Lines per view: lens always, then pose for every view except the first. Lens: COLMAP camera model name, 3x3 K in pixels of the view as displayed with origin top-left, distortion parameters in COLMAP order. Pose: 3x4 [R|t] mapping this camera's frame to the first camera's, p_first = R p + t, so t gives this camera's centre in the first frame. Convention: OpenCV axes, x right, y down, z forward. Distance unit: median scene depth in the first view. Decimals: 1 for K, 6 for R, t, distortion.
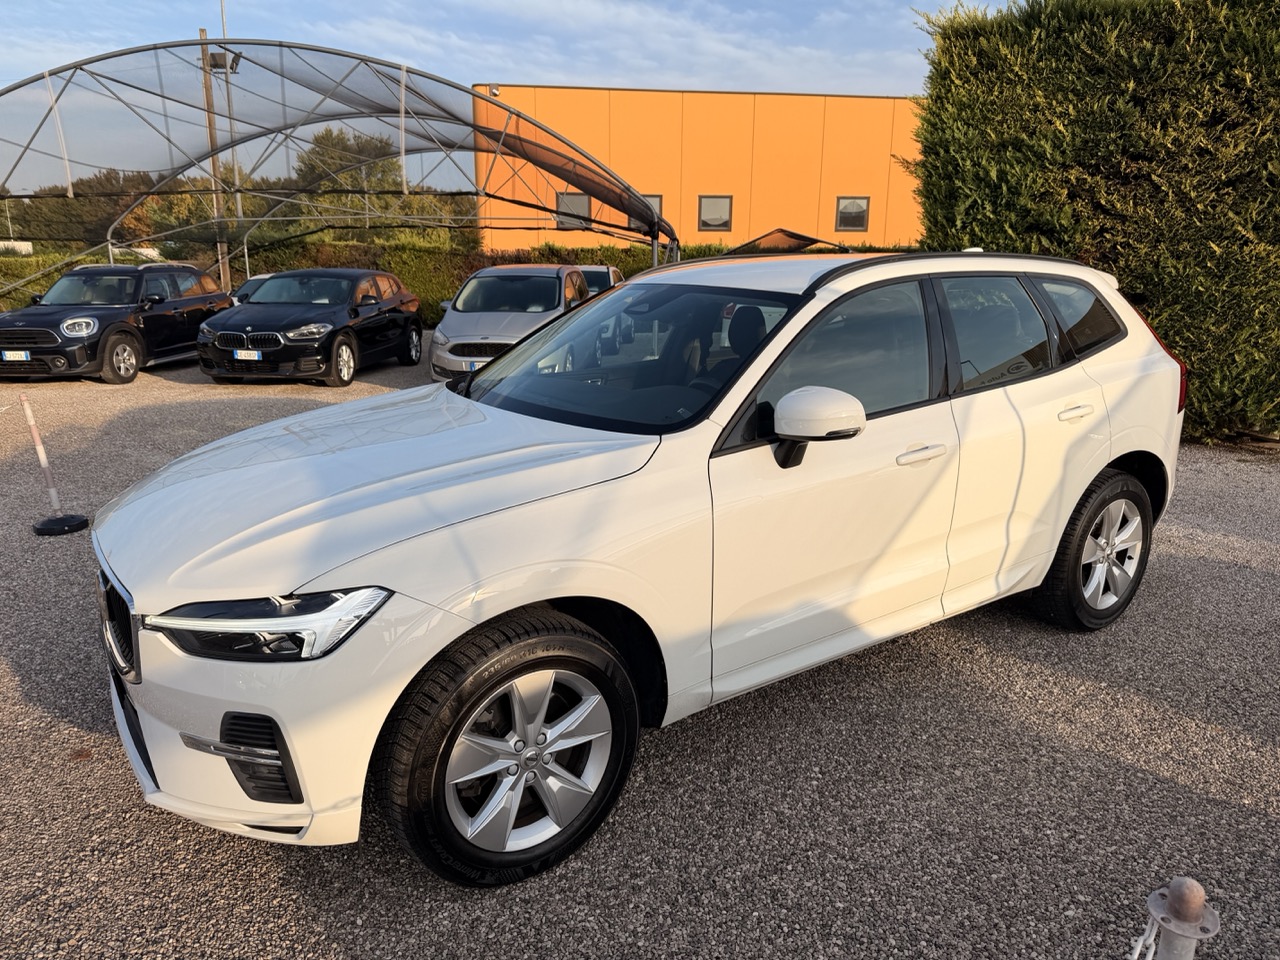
lens RADIAL K [[919.3, 0, 664.2], [0, 919.3, 484.7], [0, 0, 1]] dist [0.000581, 0.000191]
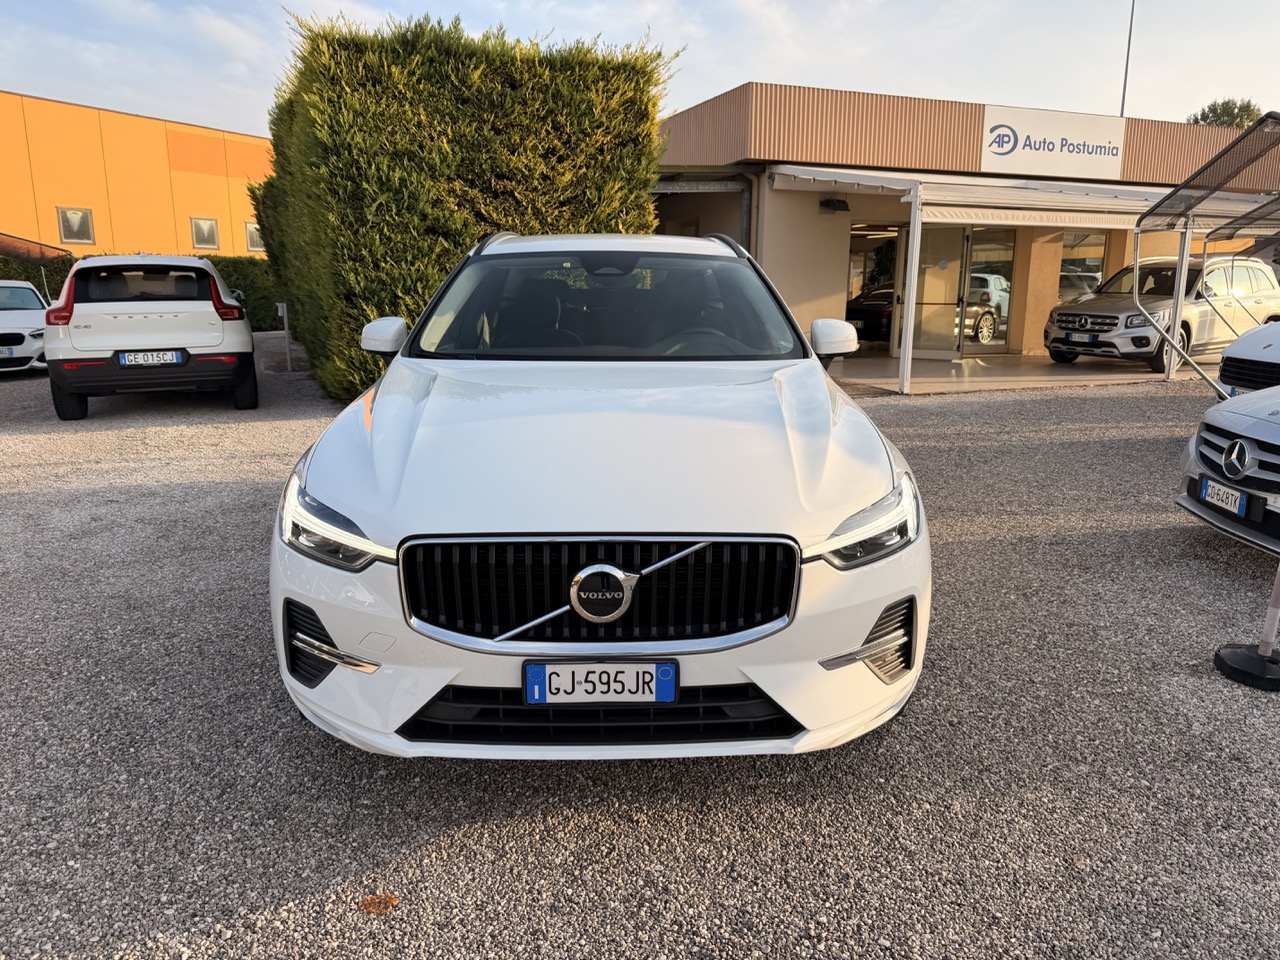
lens RADIAL K [[875.4, 0, 652.2], [0, 875.4, 481.0], [0, 0, 1]] dist [0.157891, -0.309466]
pose [[0.566803, -0.184219, 0.802993, -0.420562], [0.198837, 0.976455, 0.083662, -0.012101], [-0.799498, 0.112245, 0.590088, 0.168456]]
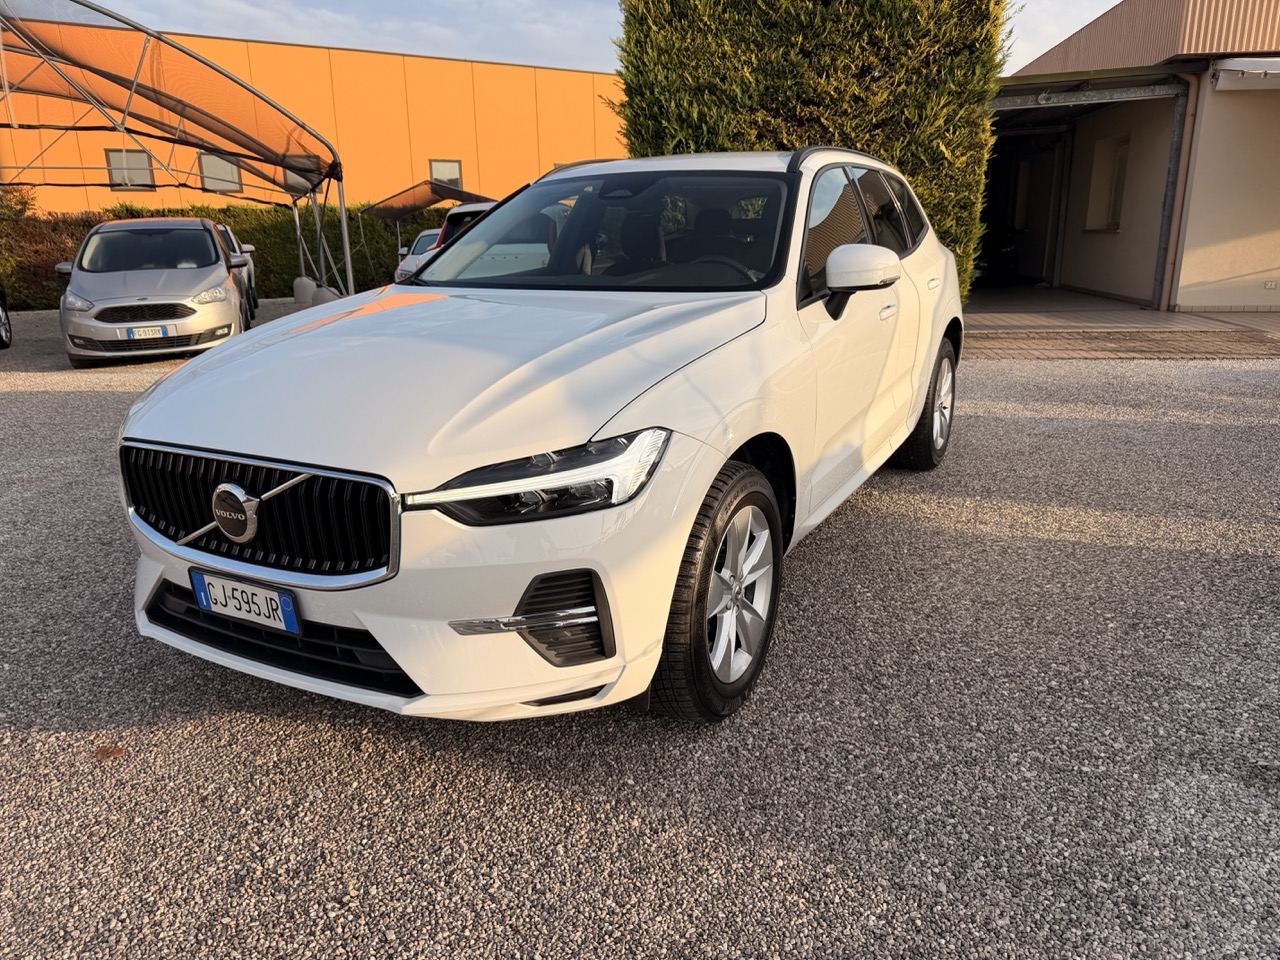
lens RADIAL K [[902.1, 0, 665.1], [0, 902.1, 476.2], [0, 0, 1]] dist [0.037882, -0.047501]
pose [[0.893809, -0.138816, 0.426422, -0.213426], [0.128227, 0.990295, 0.053606, 0.032791], [-0.429725, 0.006765, 0.902935, 0.031425]]
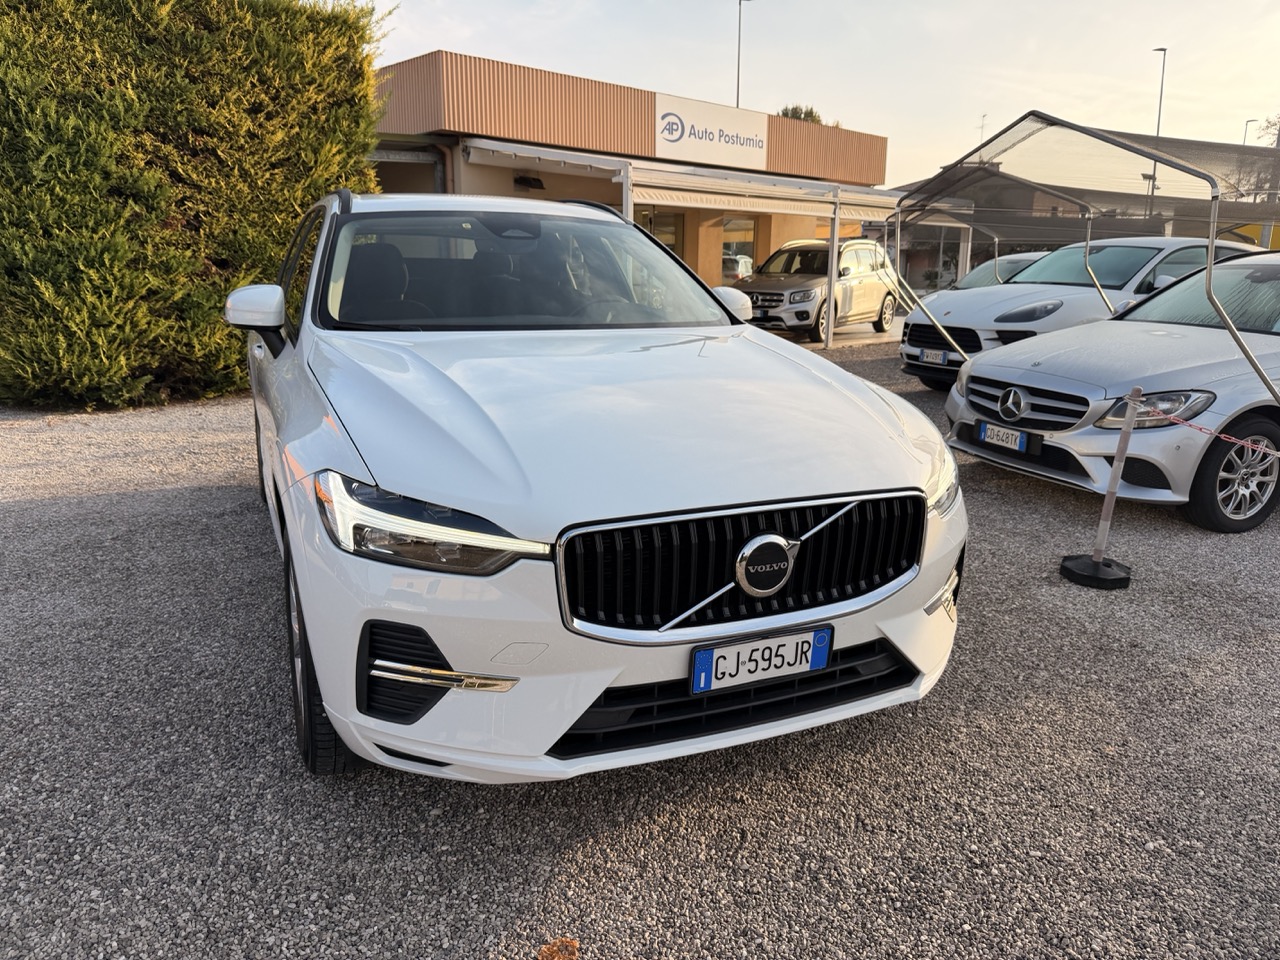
lens RADIAL K [[889.8, 0, 640.0], [0, 889.8, 480.0], [0, 0, 1]] dist [-0.000369, -0.001368]
pose [[0.215549, -0.233581, 0.948145, -0.464924], [0.228548, 0.956068, 0.183575, -0.038286], [-0.949370, 0.177127, 0.259464, 0.310947]]
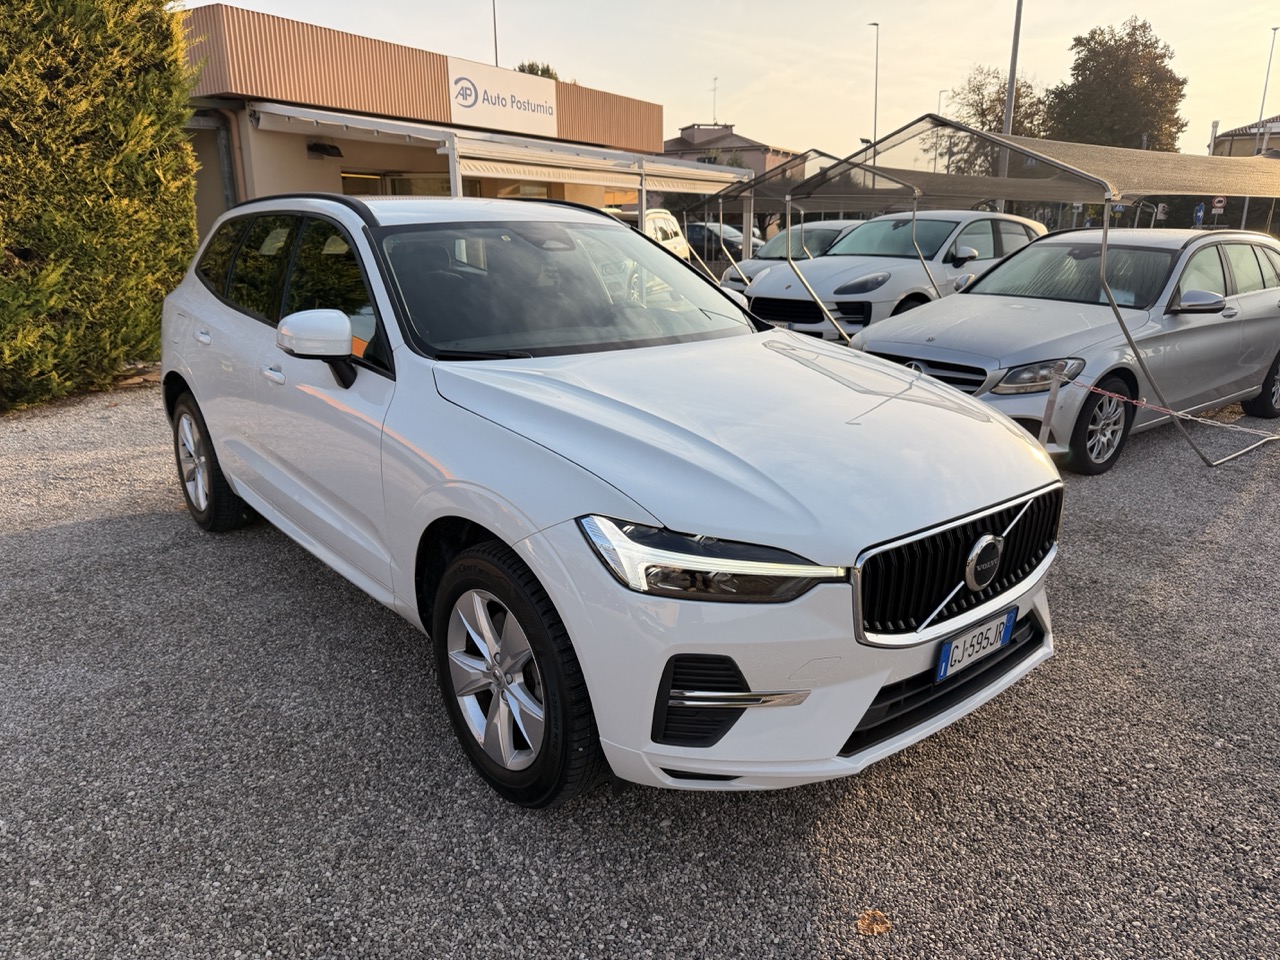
lens RADIAL K [[889.8, 0, 640.0], [0, 889.8, 480.0], [0, 0, 1]] dist [-0.000369, -0.001368]
pose [[-0.057802, -0.280791, 0.958027, -0.489962], [0.244288, 0.926480, 0.286284, -0.098615], [-0.967978, 0.250582, 0.015041, 0.449203]]
